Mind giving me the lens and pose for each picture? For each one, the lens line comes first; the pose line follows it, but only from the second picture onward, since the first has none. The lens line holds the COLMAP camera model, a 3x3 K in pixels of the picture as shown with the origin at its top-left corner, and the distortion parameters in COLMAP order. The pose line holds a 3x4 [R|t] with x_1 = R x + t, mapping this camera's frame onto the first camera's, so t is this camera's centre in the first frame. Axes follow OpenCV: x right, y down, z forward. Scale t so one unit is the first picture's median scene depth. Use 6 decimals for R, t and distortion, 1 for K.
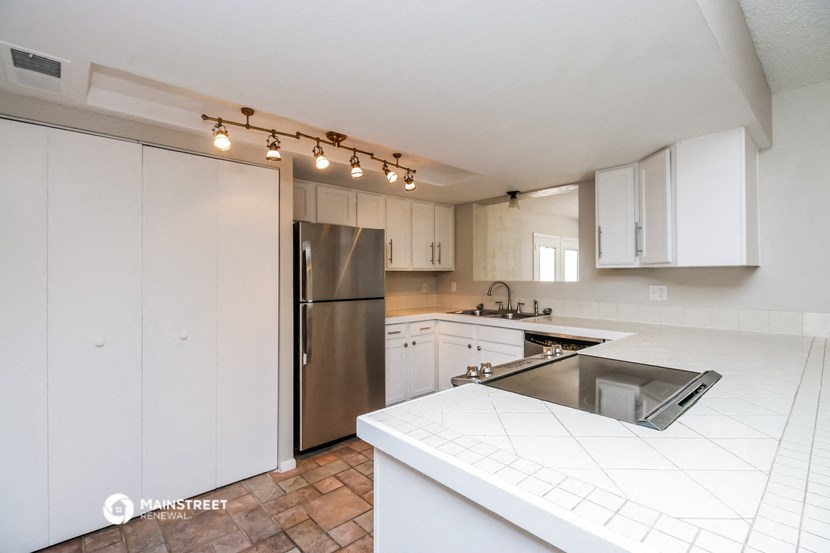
lens RADIAL K [[390.0, 0, 414.3], [0, 390.0, 271.4], [0, 0, 1]] dist [0.001166, 0.000262]
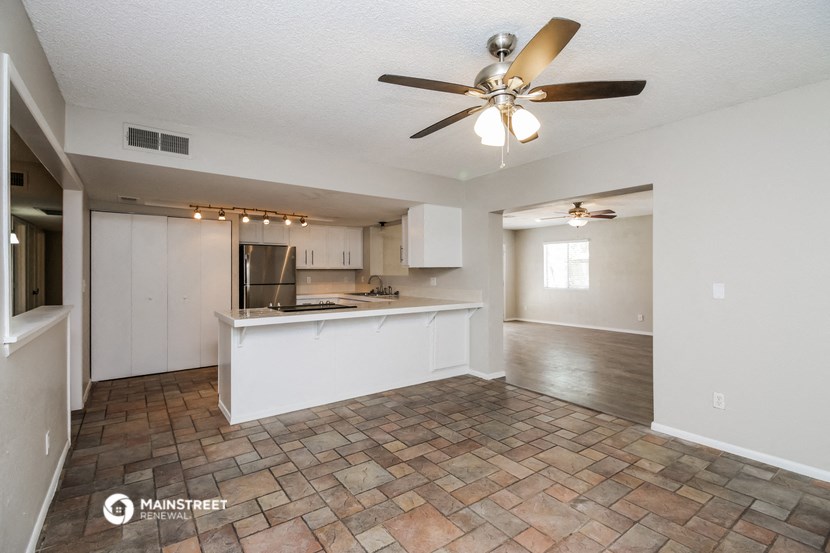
lens RADIAL K [[390.0, 0, 414.3], [0, 390.0, 271.4], [0, 0, 1]] dist [0.001166, 0.000262]
pose [[0.992241, -0.001560, -0.124320, 0.628460], [0.002872, 0.999942, 0.010371, -0.008034], [0.124297, -0.010648, 0.992188, -0.677410]]
